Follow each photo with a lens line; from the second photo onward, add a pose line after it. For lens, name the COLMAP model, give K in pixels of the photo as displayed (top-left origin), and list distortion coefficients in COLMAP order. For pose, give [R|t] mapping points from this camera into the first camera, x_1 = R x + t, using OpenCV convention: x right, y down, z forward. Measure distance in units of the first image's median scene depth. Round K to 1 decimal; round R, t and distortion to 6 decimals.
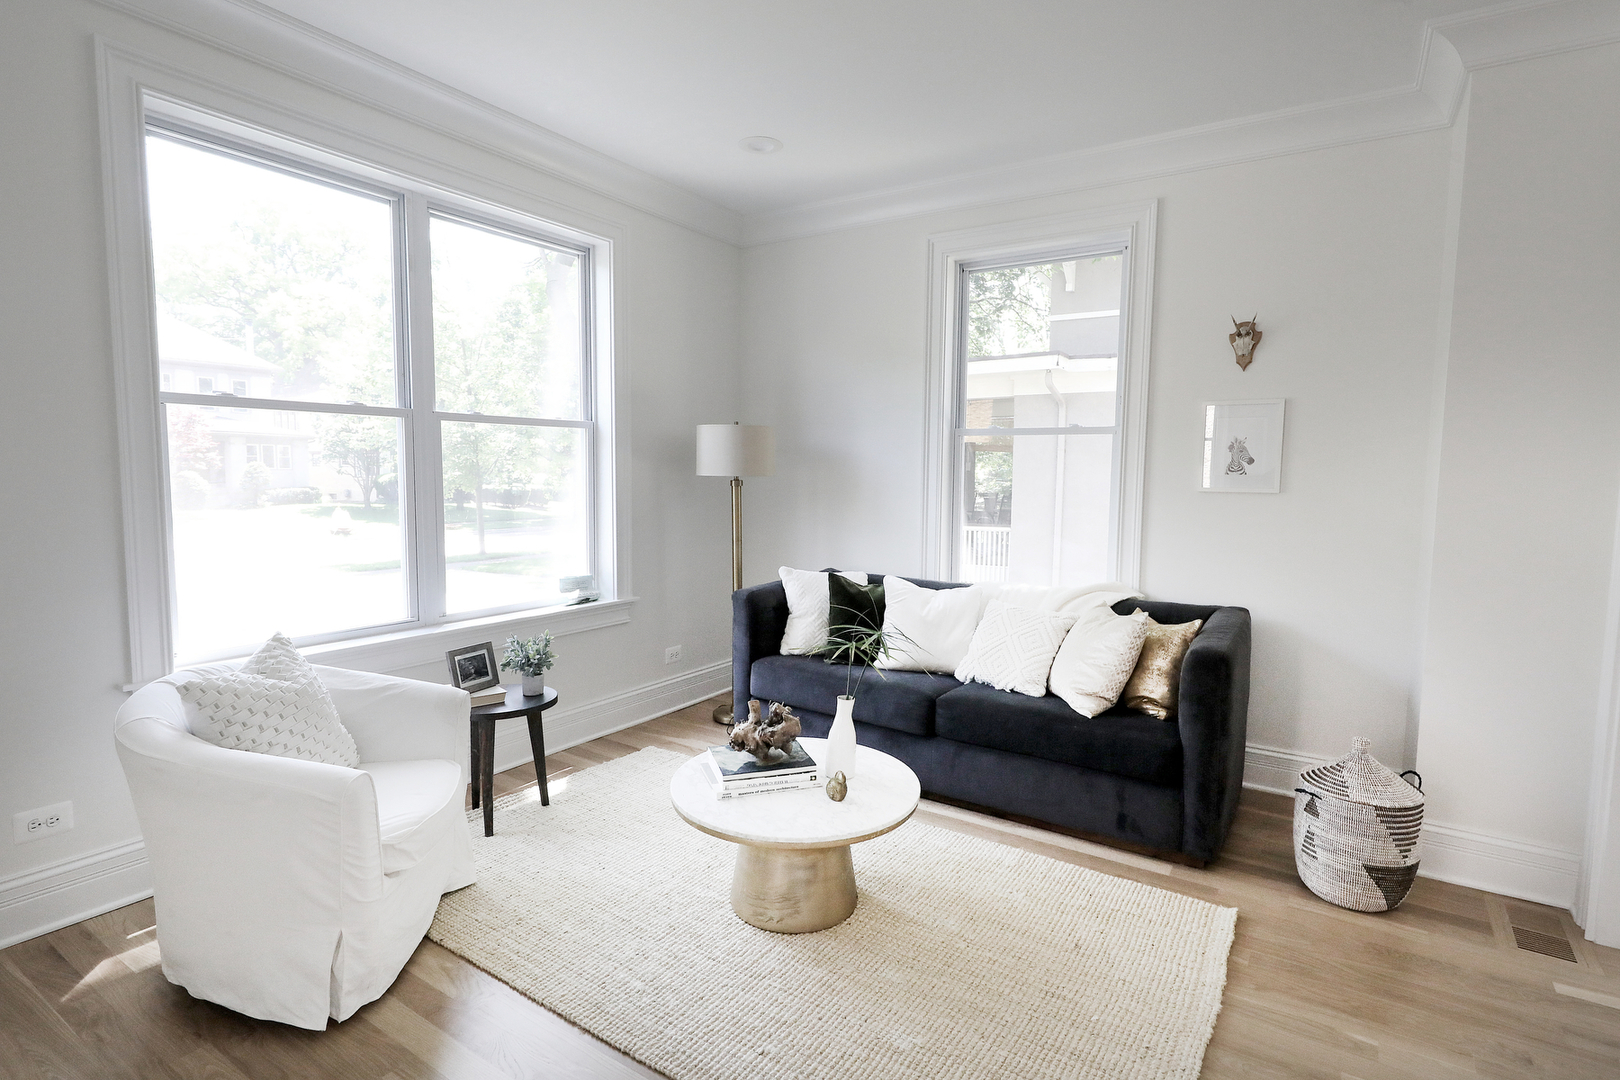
lens RADIAL K [[795.9, 0, 810.0], [0, 795.9, 540.0], [0, 0, 1]] dist [0.000226, 0.000006]
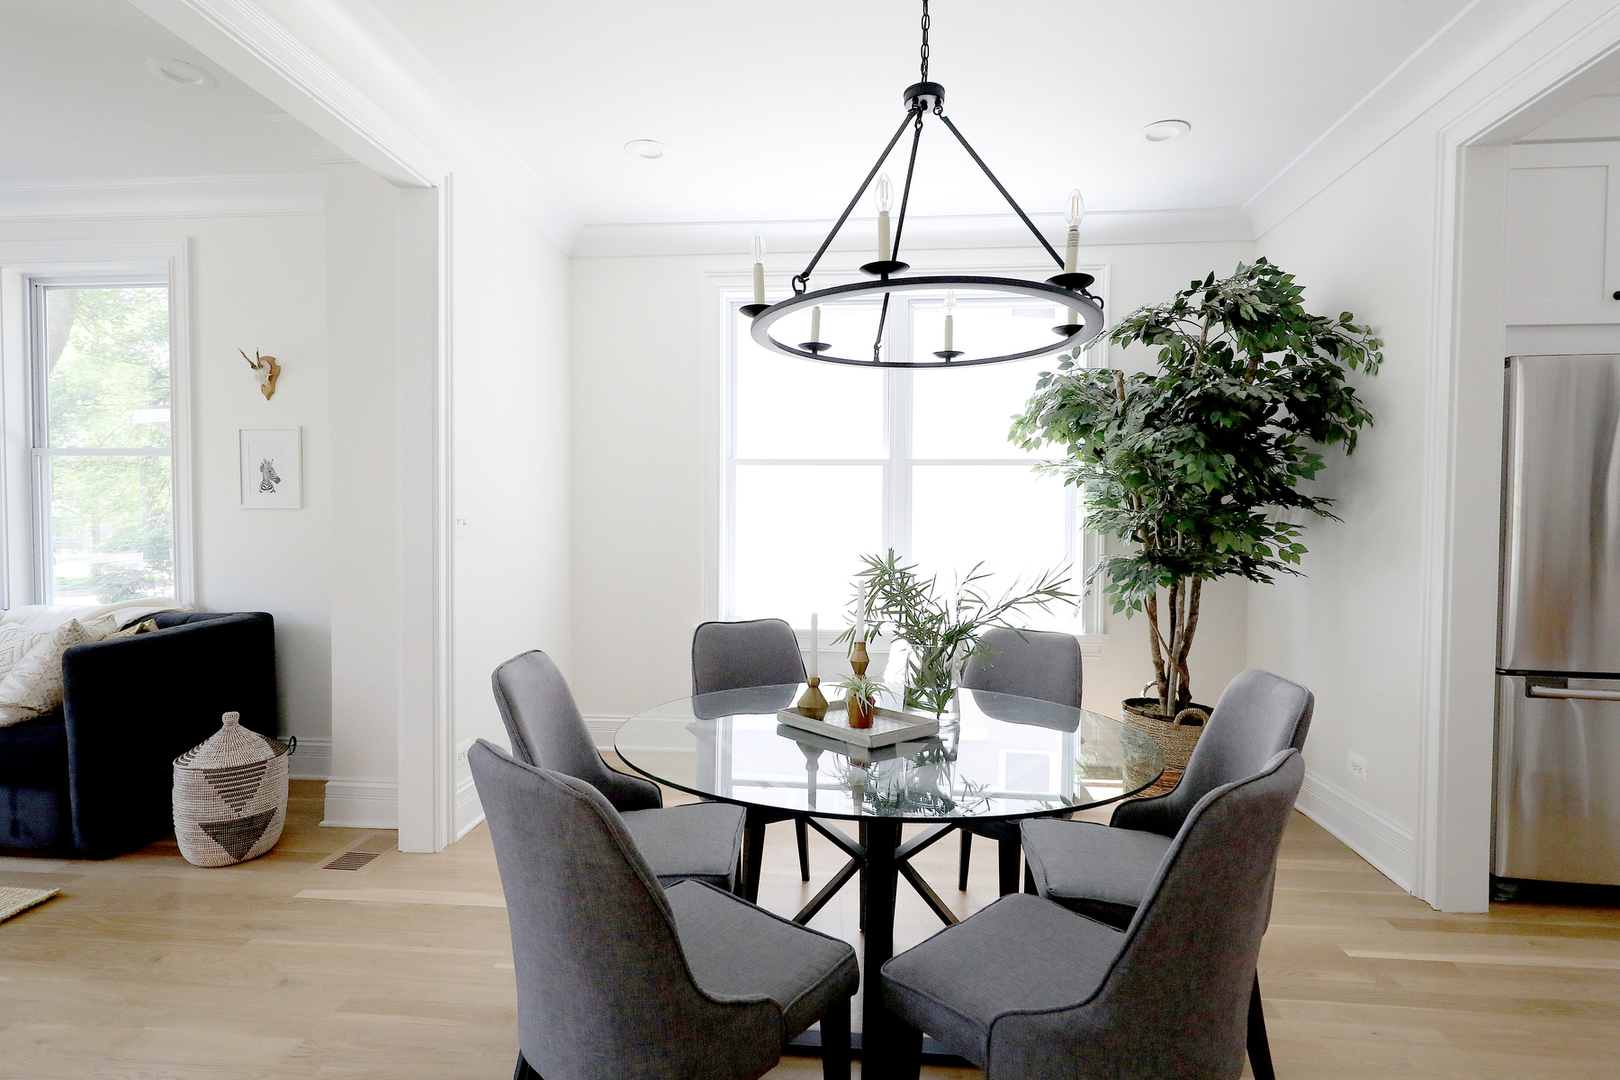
lens RADIAL K [[791.2, 0, 807.8], [0, 791.2, 525.6], [0, 0, 1]] dist [0.001943, 0.000472]
pose [[0.879269, -0.006851, 0.476277, 0.690845], [0.044782, 0.996657, -0.068337, 0.074619], [-0.474216, 0.081415, 0.876636, -0.327403]]
